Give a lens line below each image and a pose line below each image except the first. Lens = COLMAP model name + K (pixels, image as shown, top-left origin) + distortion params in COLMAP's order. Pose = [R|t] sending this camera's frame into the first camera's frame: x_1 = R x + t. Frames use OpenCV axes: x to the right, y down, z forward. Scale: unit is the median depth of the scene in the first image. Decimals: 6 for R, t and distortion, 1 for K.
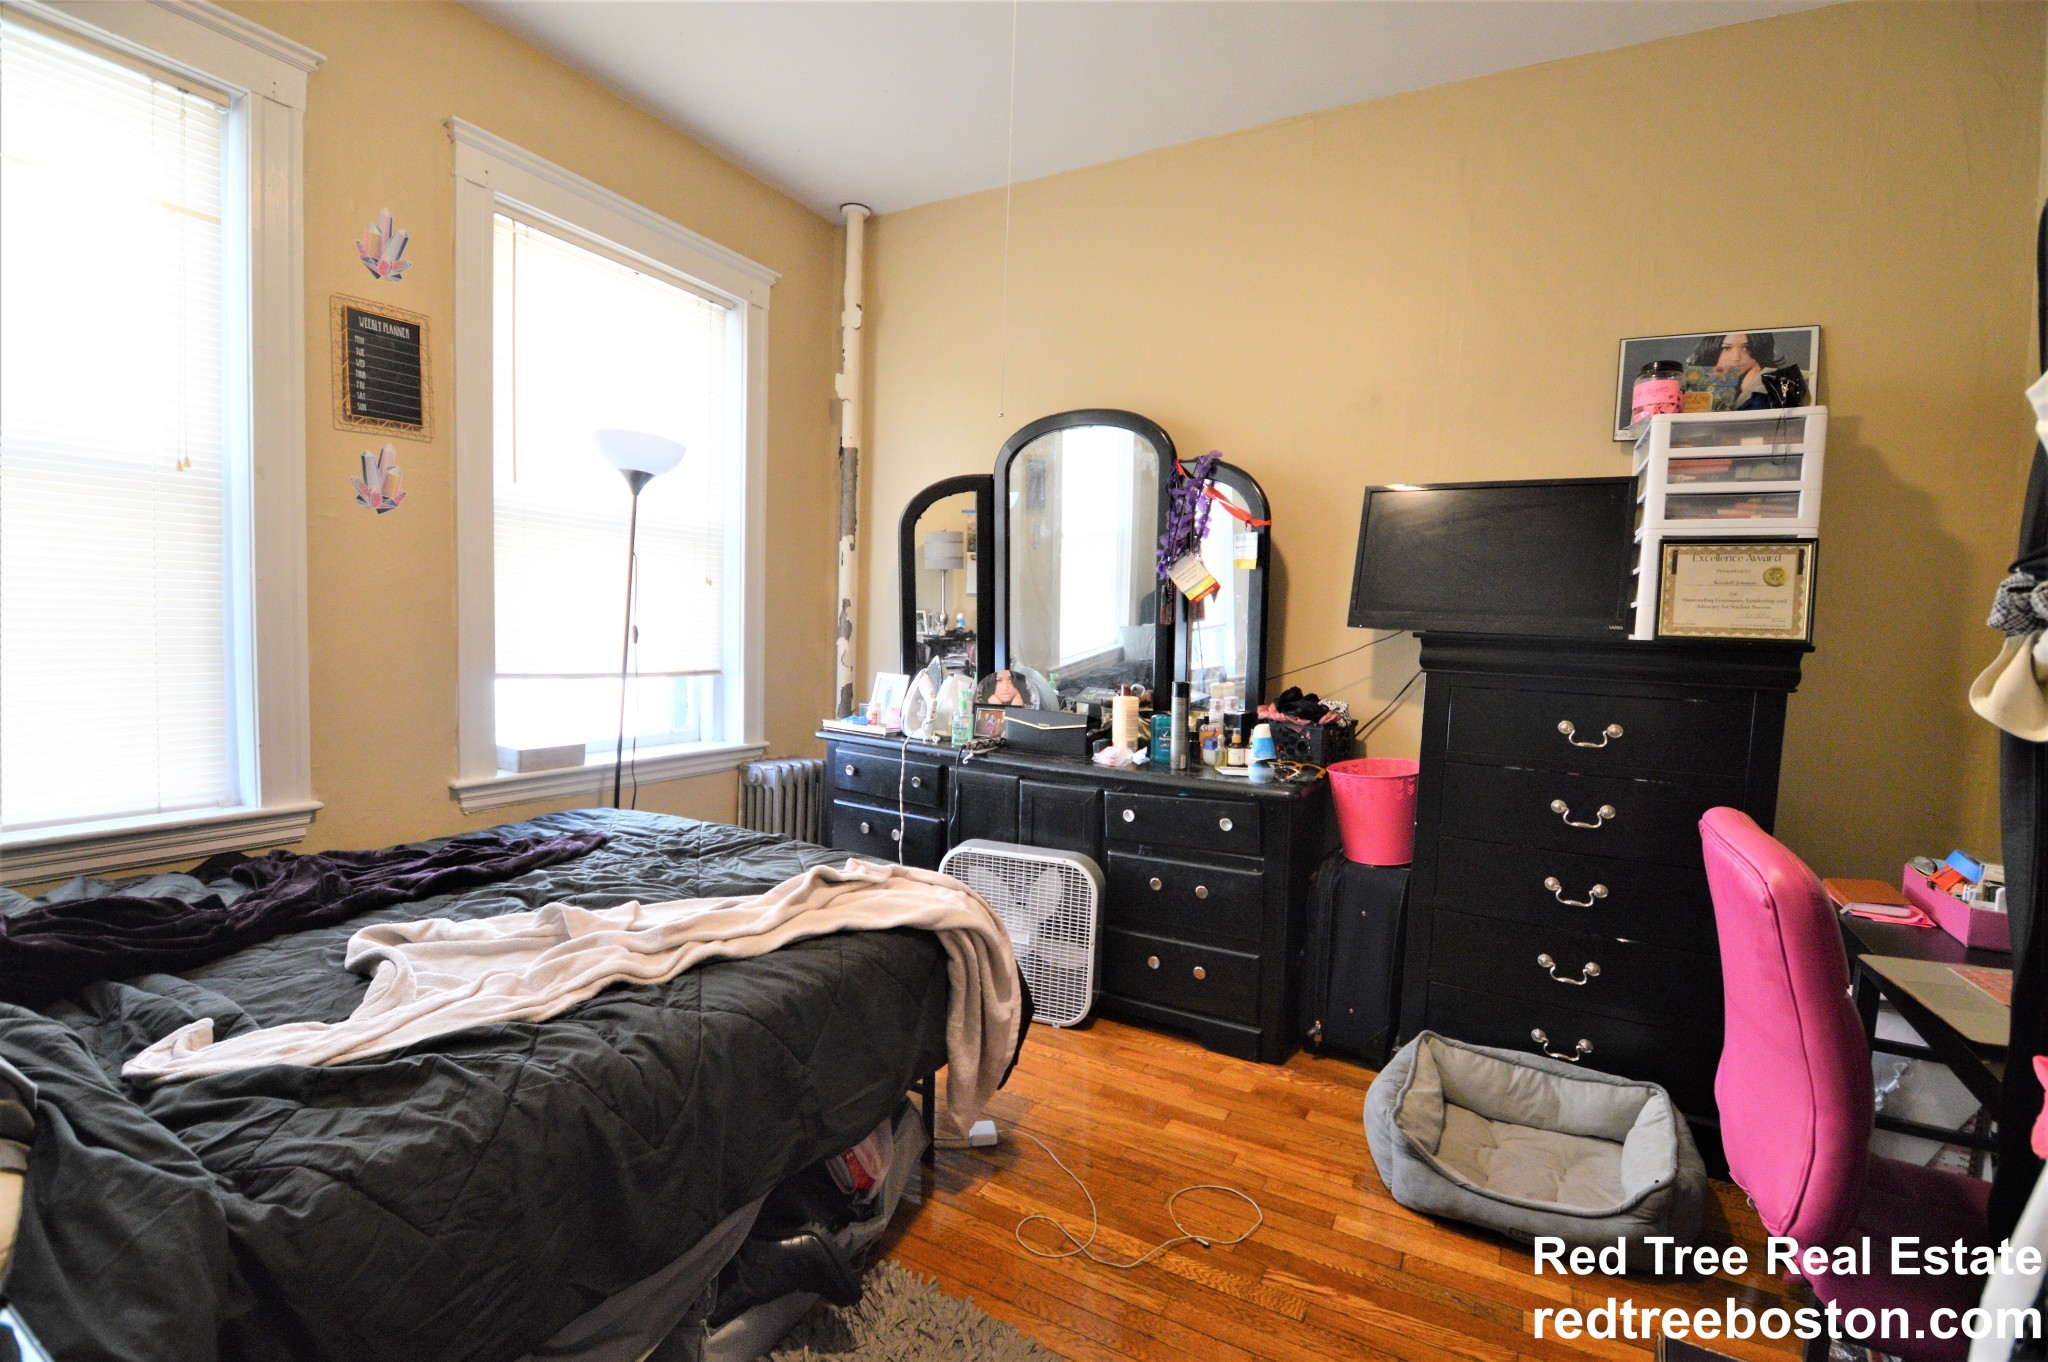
lens RADIAL K [[925.4, 0, 1033.2], [0, 925.4, 688.5], [0, 0, 1]] dist [-0.001778, -0.018118]
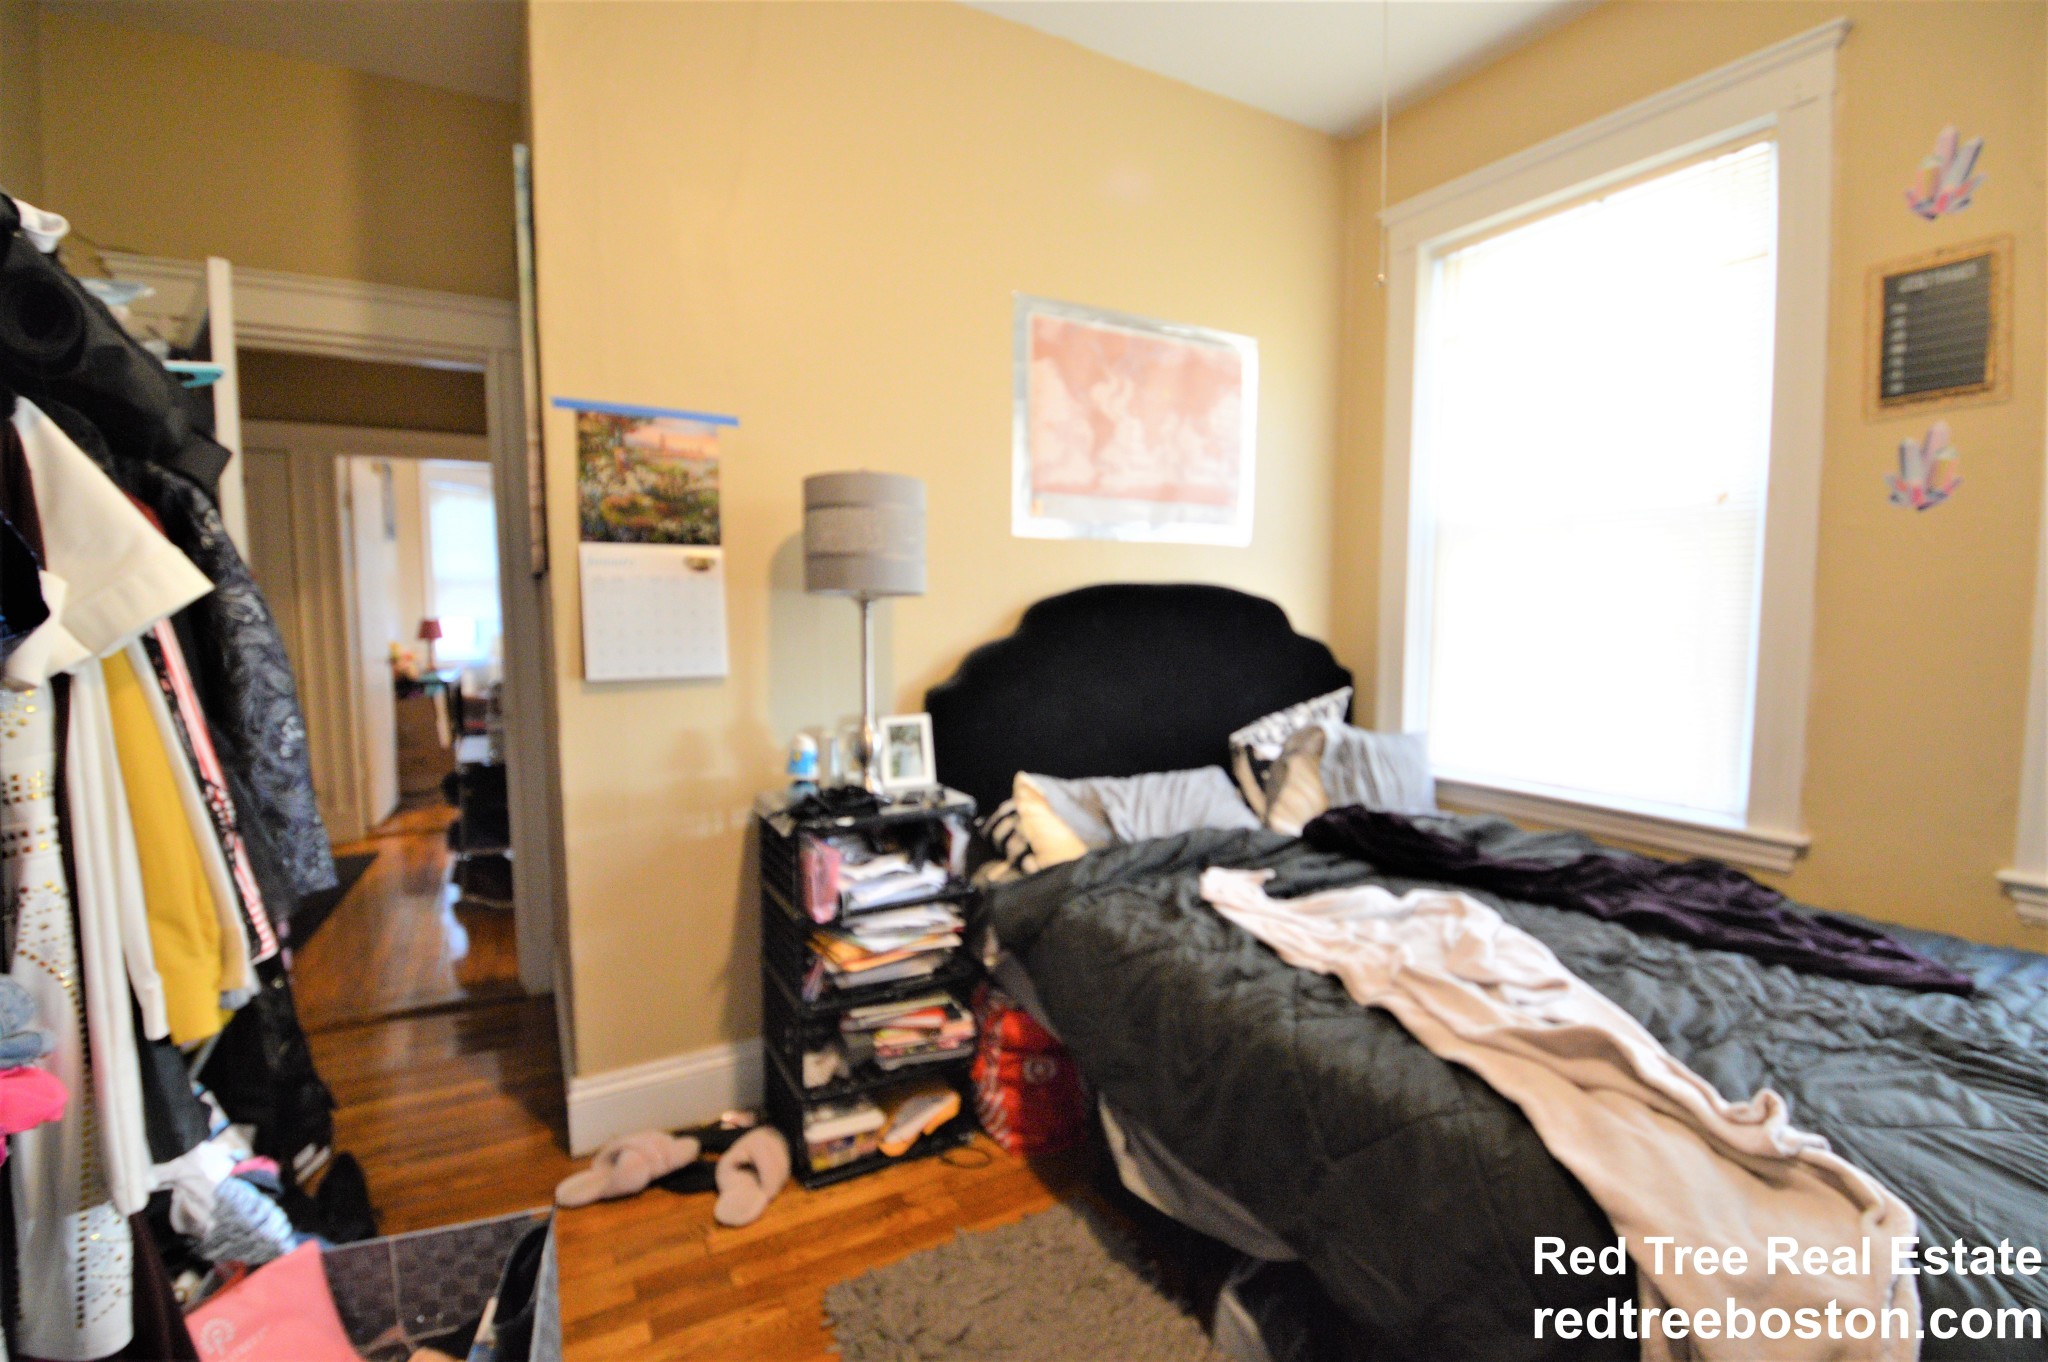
lens RADIAL K [[909.3, 0, 1013.7], [0, 909.3, 685.1], [0, 0, 1]] dist [0.026461, -0.027926]
pose [[-0.530754, 0.032832, -0.846890, 0.406240], [-0.077449, 0.993189, 0.087042, -0.048485], [0.843980, 0.111789, -0.524597, 0.794729]]
